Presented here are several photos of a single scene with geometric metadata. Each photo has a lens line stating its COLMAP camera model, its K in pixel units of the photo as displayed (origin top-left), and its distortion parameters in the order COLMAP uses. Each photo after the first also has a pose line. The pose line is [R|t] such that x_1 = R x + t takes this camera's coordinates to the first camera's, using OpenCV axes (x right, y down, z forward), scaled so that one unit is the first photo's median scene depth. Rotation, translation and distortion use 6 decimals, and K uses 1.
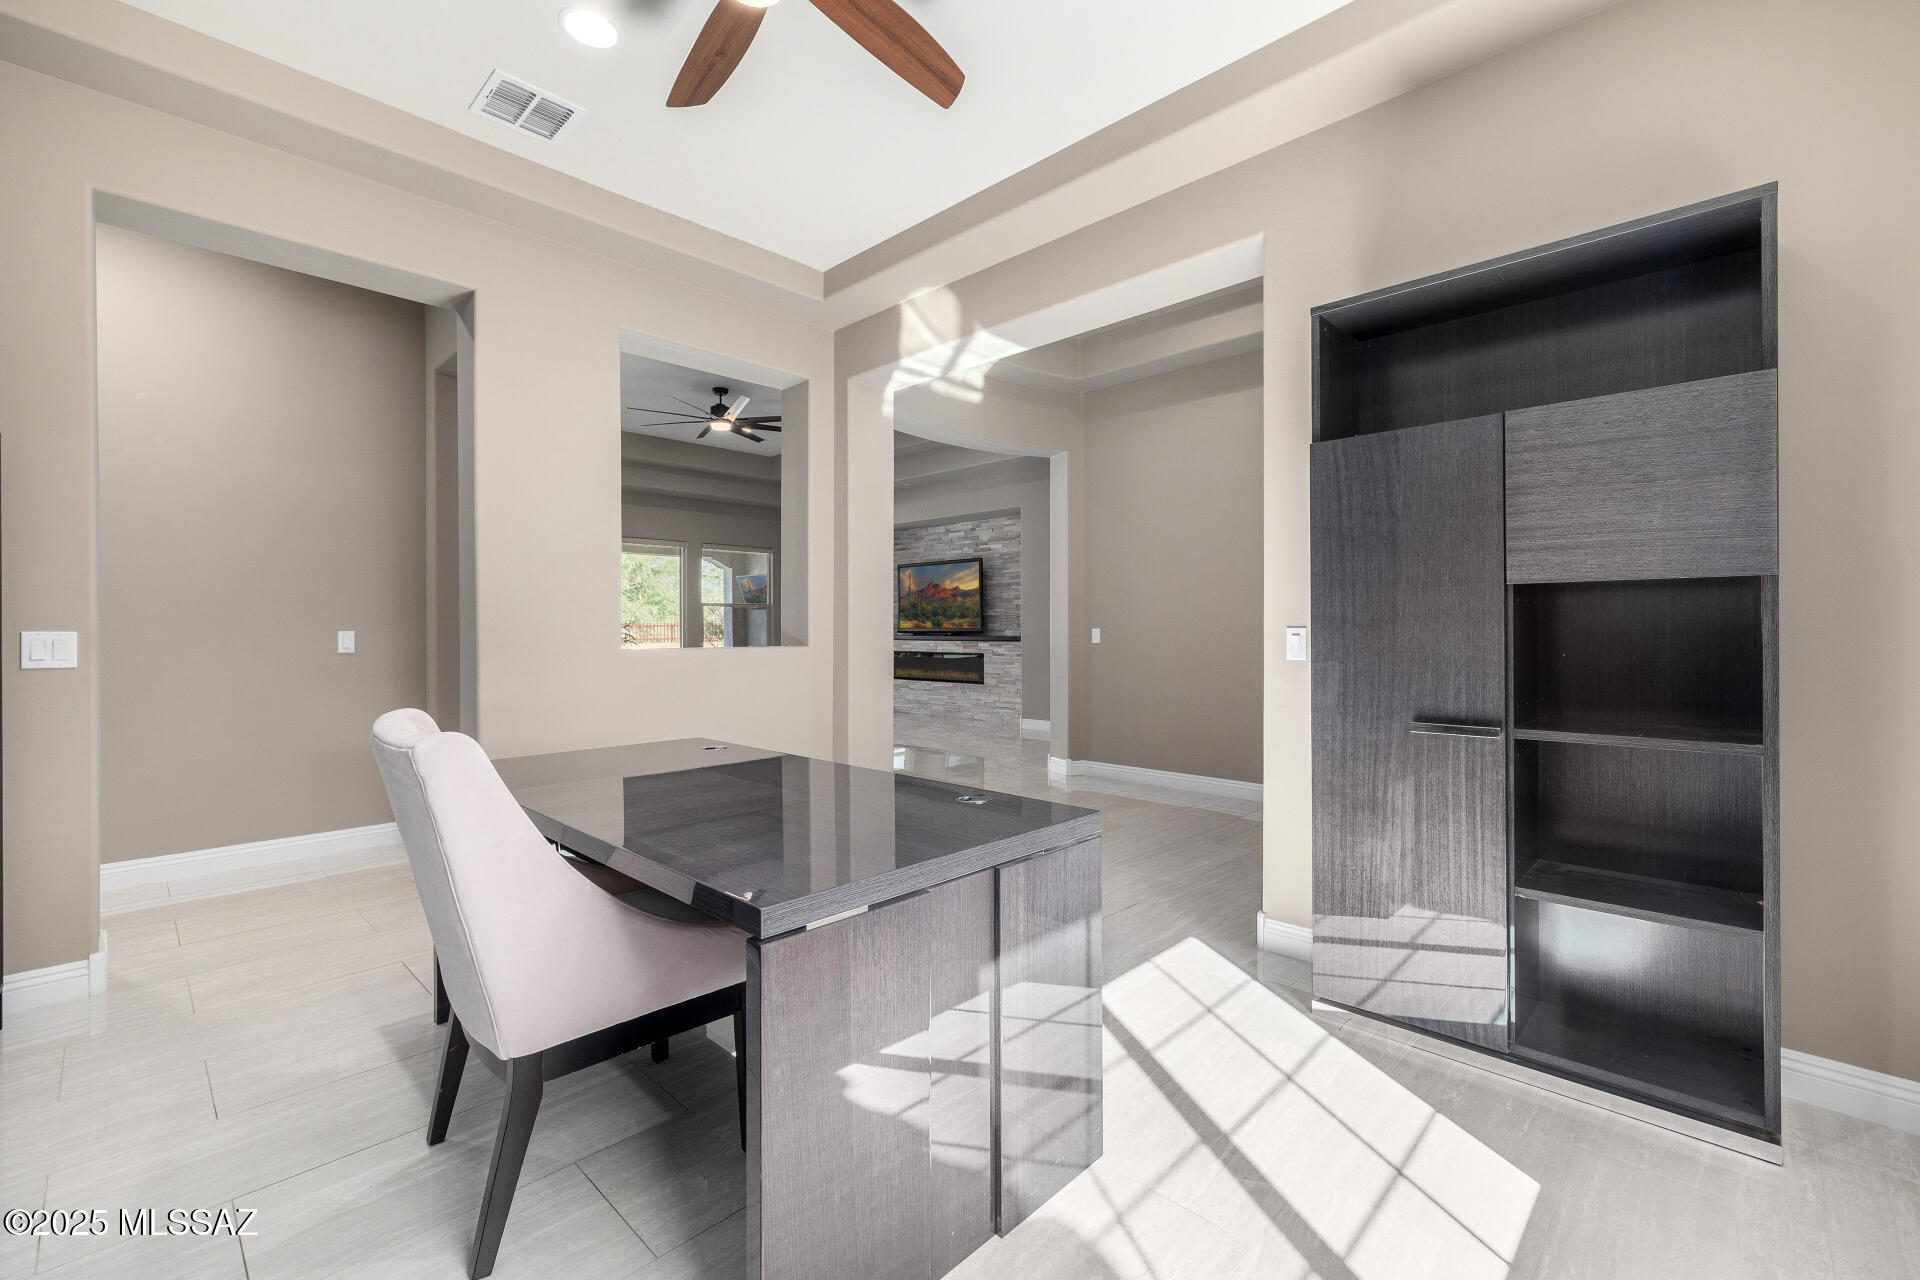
lens RADIAL K [[805.8, 0, 957.4], [0, 805.8, 633.2], [0, 0, 1]] dist [0.000191, 0.000275]
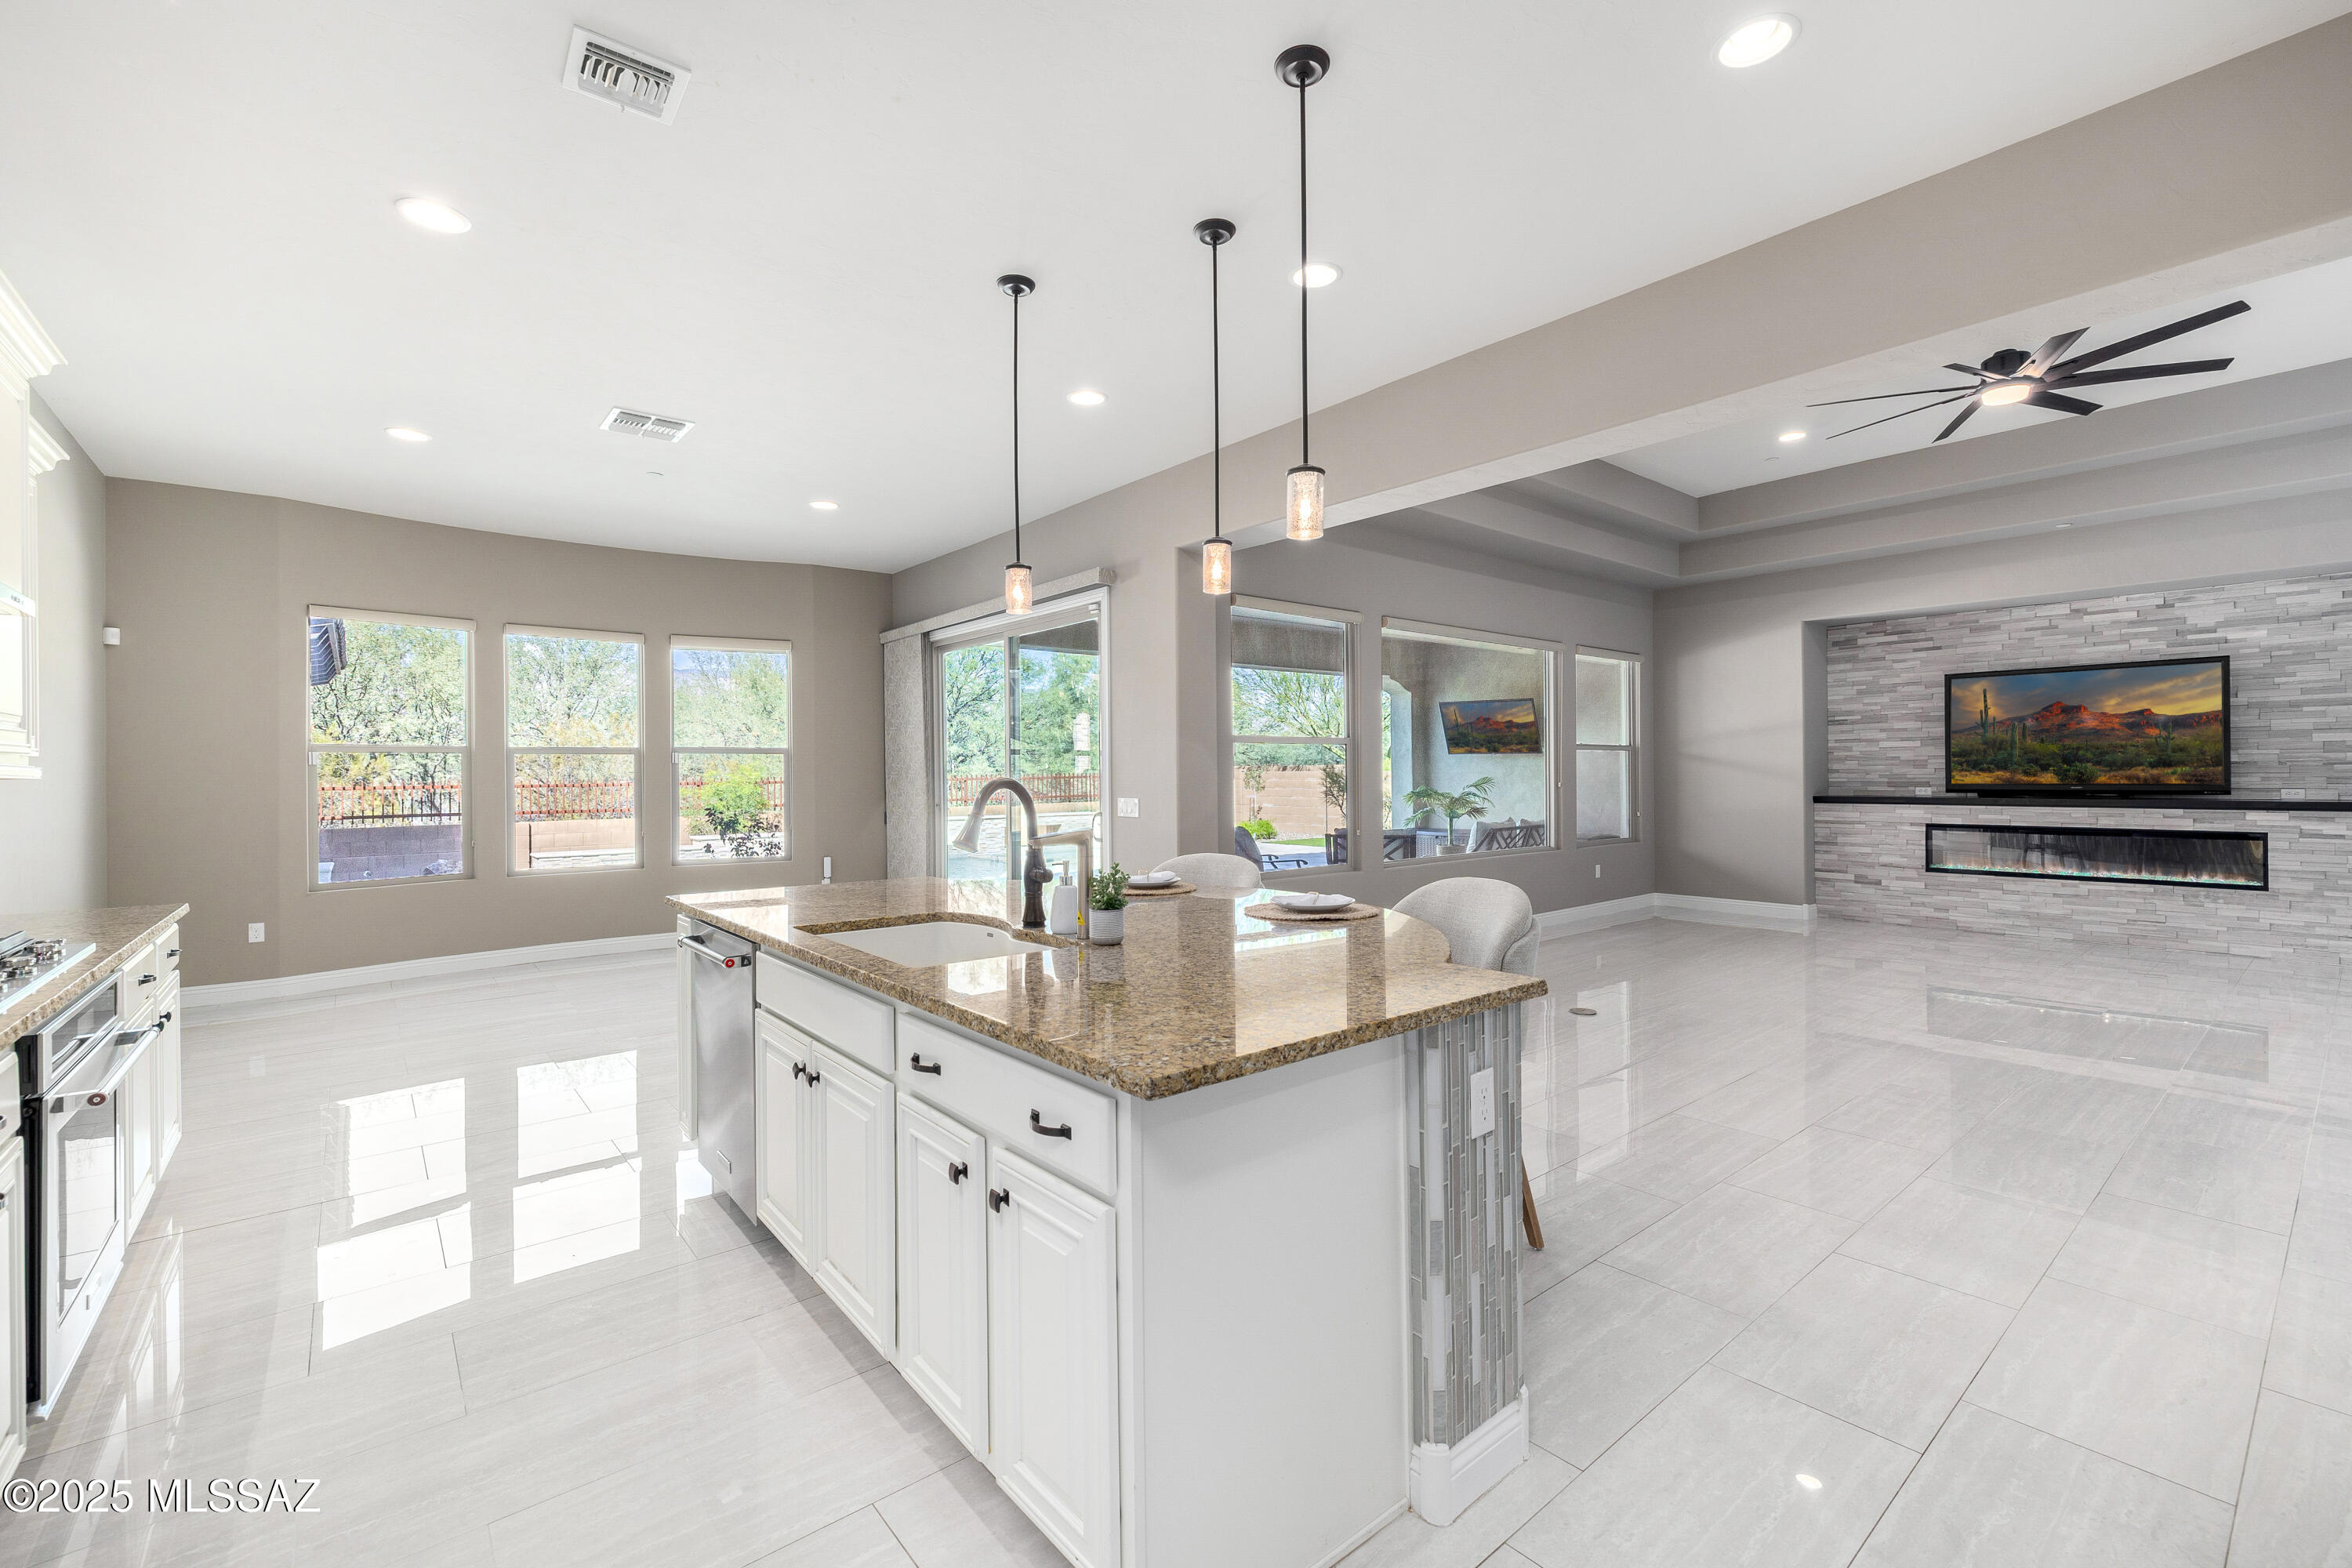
lens RADIAL K [[987.1, 0, 1178.8], [0, 987.1, 769.4], [0, 0, 1]] dist [0.000191, 0.000275]
pose [[0.994288, -0.007051, -0.106495, -0.593309], [0.005995, 0.999930, -0.010237, -0.014195], [0.106560, 0.009540, 0.994261, 0.260447]]
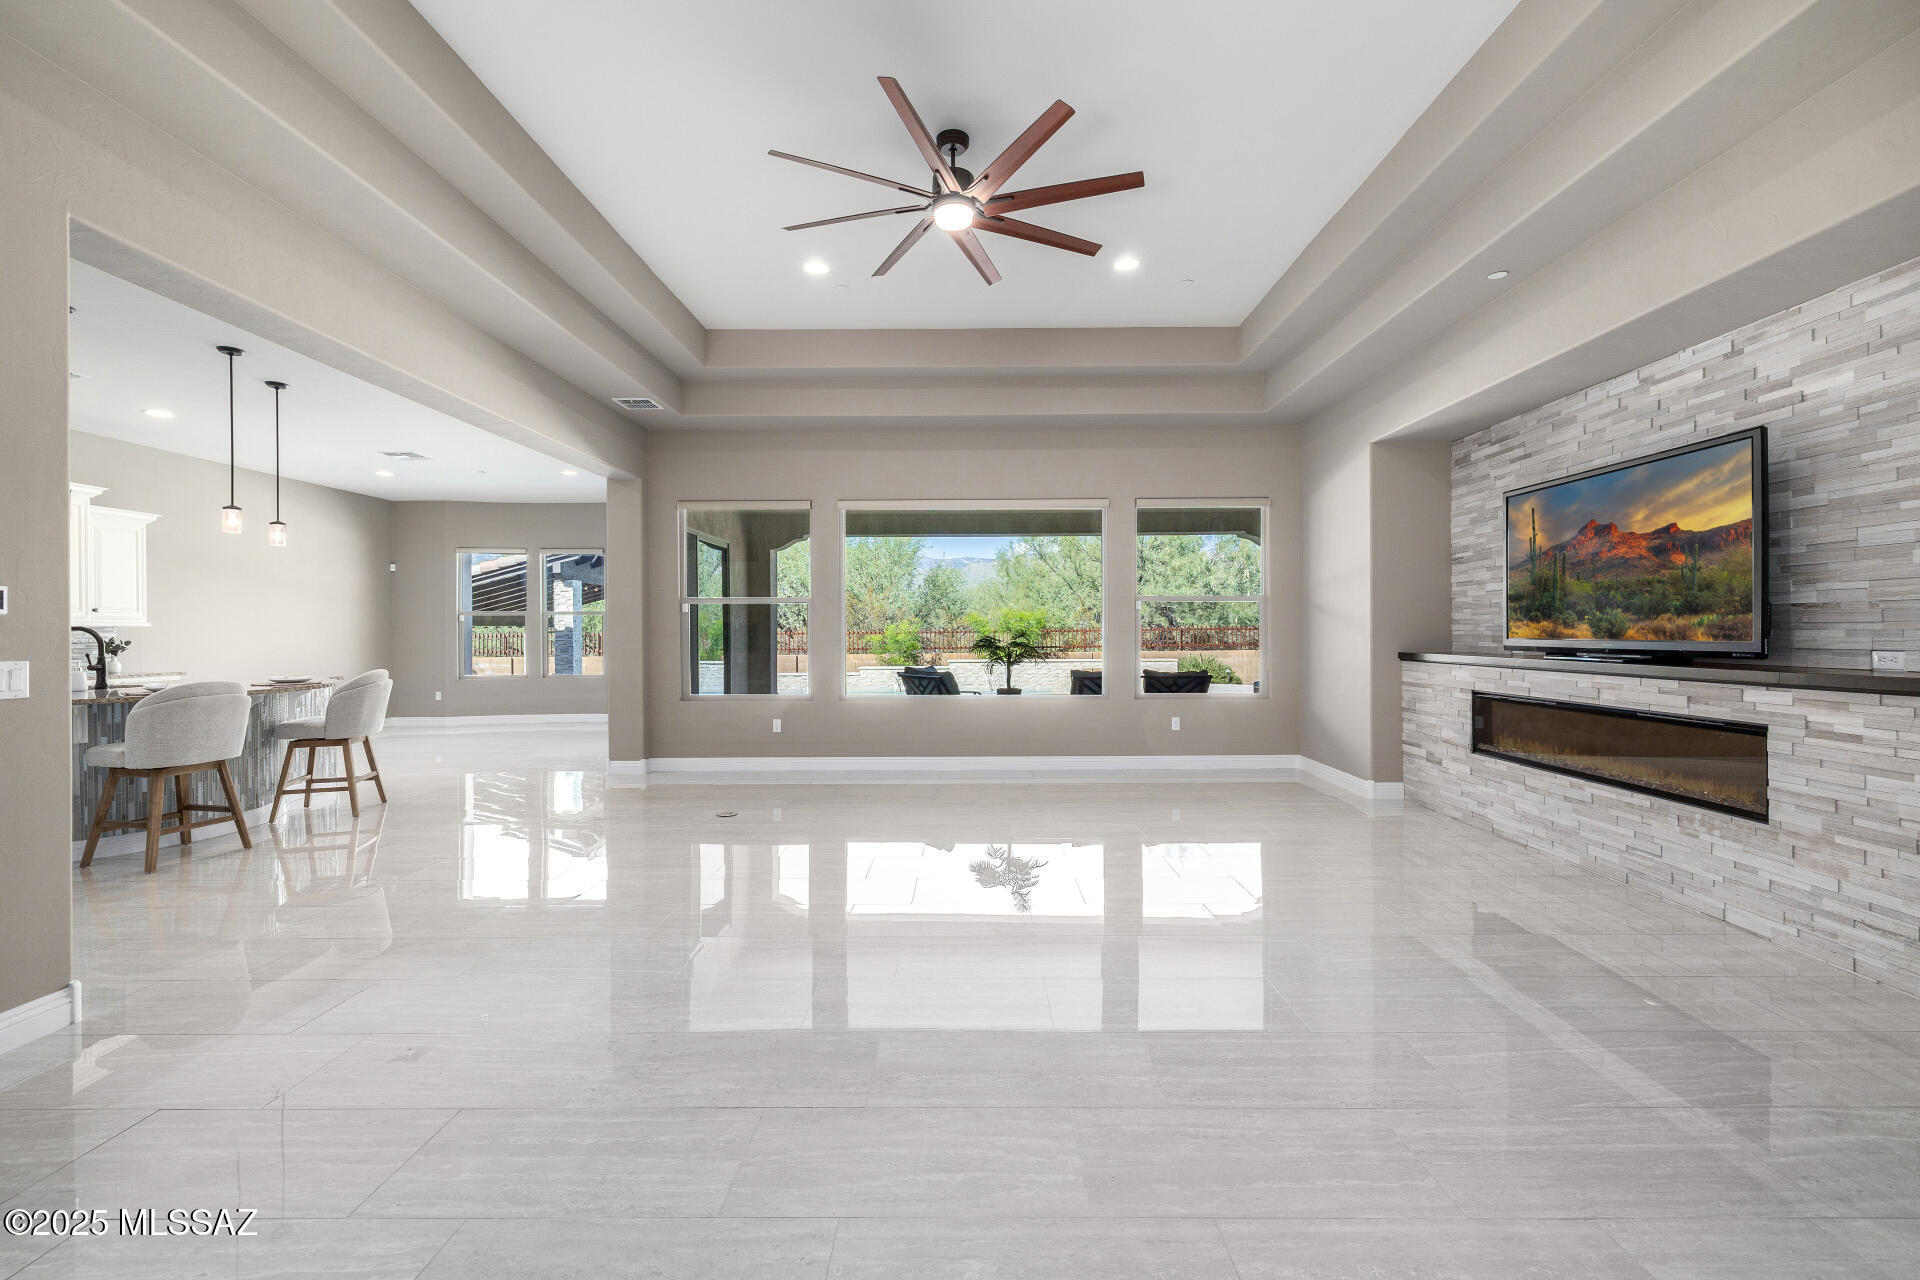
lens RADIAL K [[805.8, 0, 972.6], [0, 805.8, 634.5], [0, 0, 1]] dist [0.000191, 0.000275]
pose [[0.695837, 0.001067, -0.718199, 0.041216], [0.000434, 0.999998, 0.001907, -0.010599], [0.718200, -0.001639, 0.695835, 0.539125]]
